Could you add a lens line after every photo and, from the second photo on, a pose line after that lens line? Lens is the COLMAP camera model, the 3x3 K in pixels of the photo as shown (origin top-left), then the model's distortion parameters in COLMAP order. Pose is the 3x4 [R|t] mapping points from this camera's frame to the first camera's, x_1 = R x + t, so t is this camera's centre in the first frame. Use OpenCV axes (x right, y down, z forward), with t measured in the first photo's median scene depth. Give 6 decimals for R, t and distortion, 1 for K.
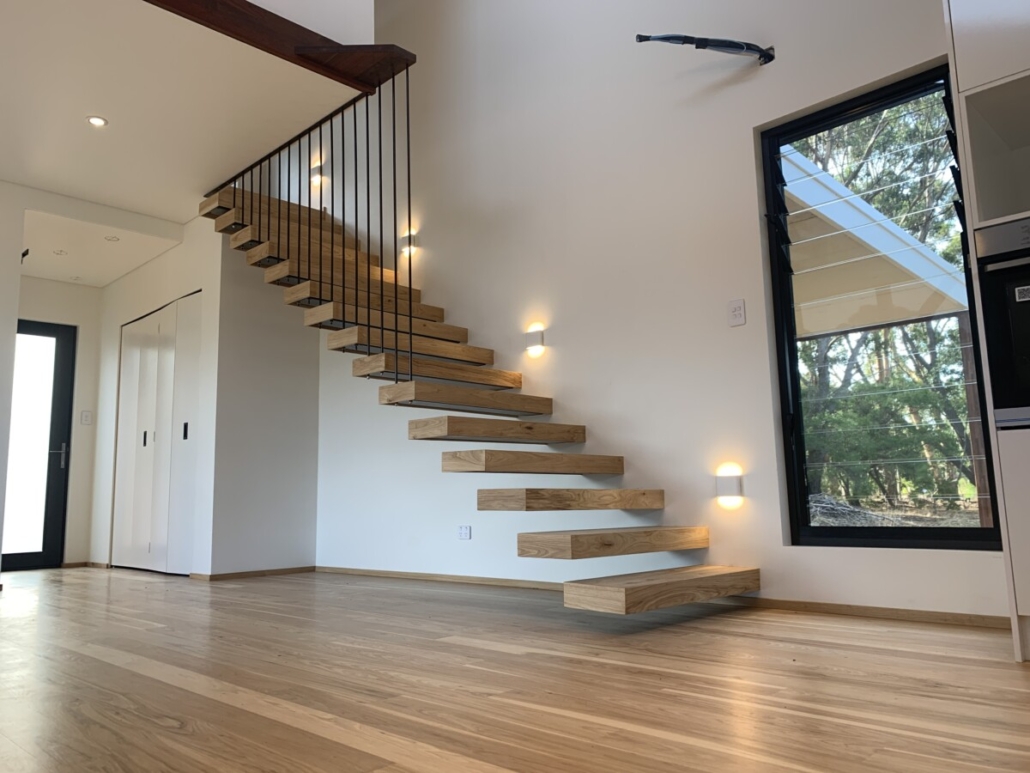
lens RADIAL K [[792.0, 0, 516.0], [0, 792.0, 385.5], [0, 0, 1]] dist [0.028385, -0.033889]
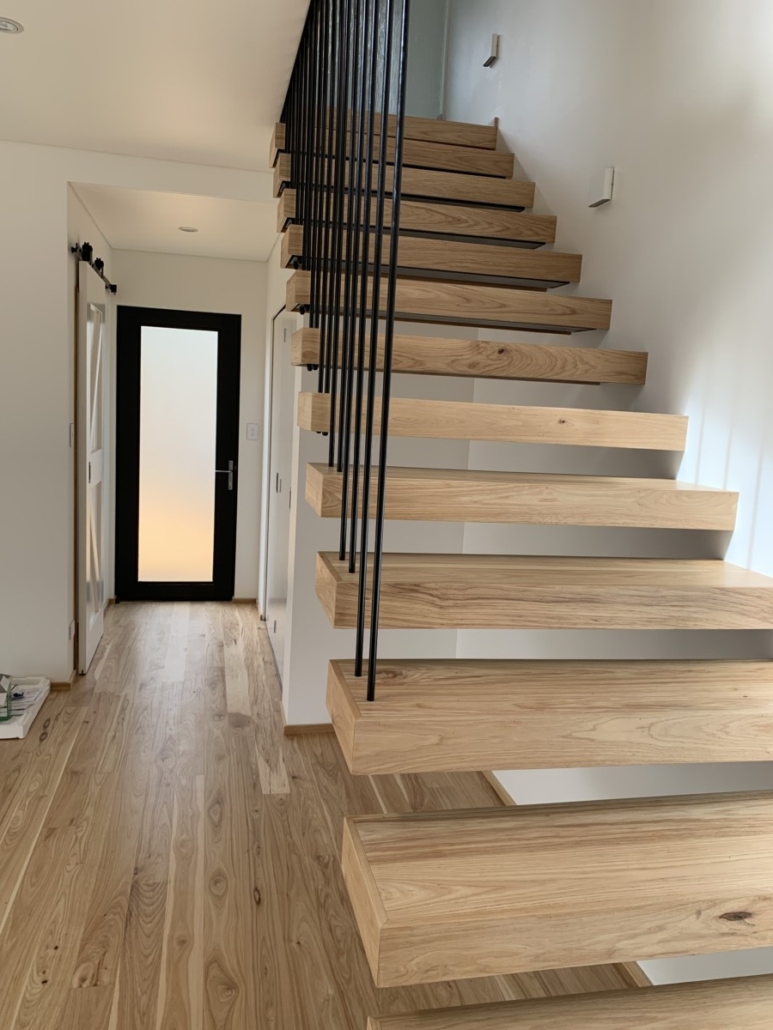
lens RADIAL K [[792.0, 0, 382.0], [0, 792.0, 514.2], [0, 0, 1]] dist [0.028385, -0.033889]
pose [[0.833119, 0.137320, -0.535776, 0.029873], [0.011716, 0.964090, 0.265316, -0.112790], [0.552969, -0.227317, 0.801594, 0.478572]]
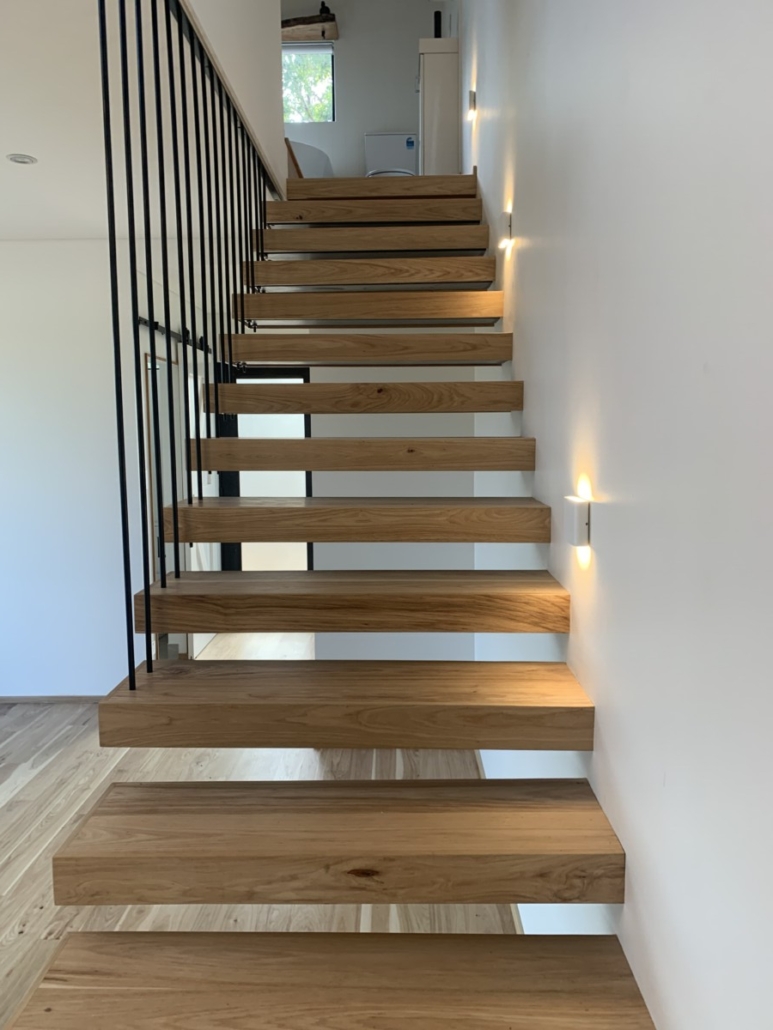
lens RADIAL K [[792.0, 0, 397.1], [0, 792.0, 505.1], [0, 0, 1]] dist [0.028385, -0.033889]
pose [[0.695104, 0.079639, -0.714484, 0.172549], [0.101190, 0.973113, 0.206911, -0.113637], [0.711752, -0.216123, 0.668356, 0.538191]]
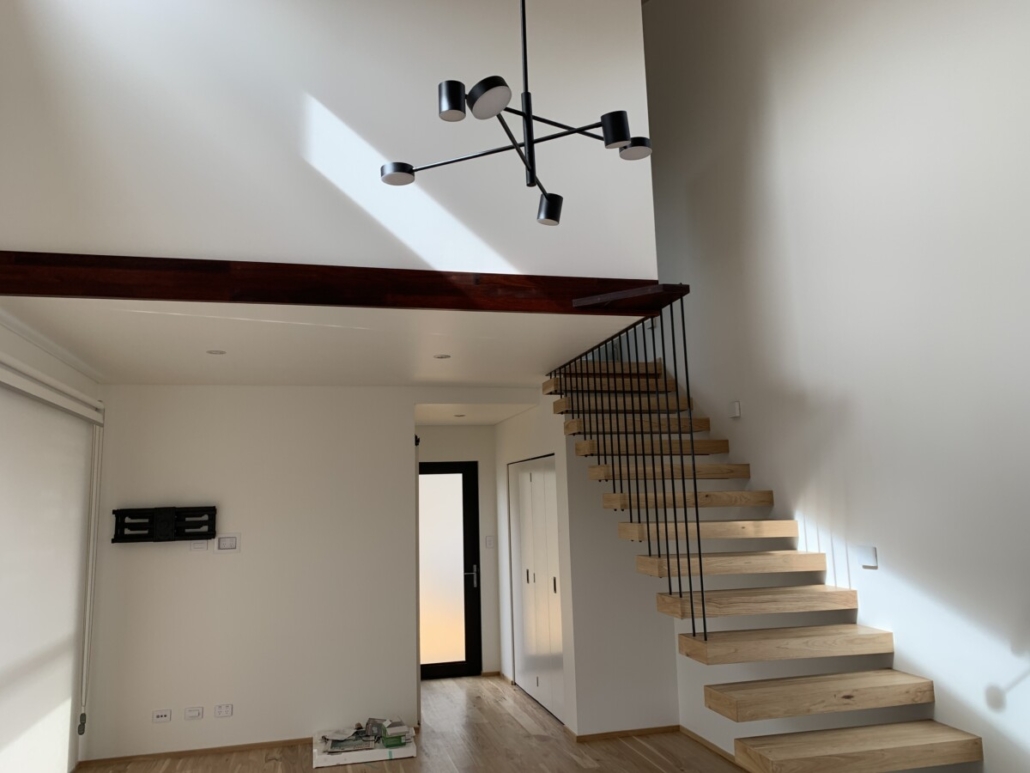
lens RADIAL K [[792.0, 0, 516.0], [0, 792.0, 364.6], [0, 0, 1]] dist [0.028385, -0.033889]
pose [[0.856409, -0.092574, -0.507930, 0.121473], [0.085785, 0.995633, -0.036820, -0.205522], [0.509121, -0.012040, 0.860611, 0.040435]]
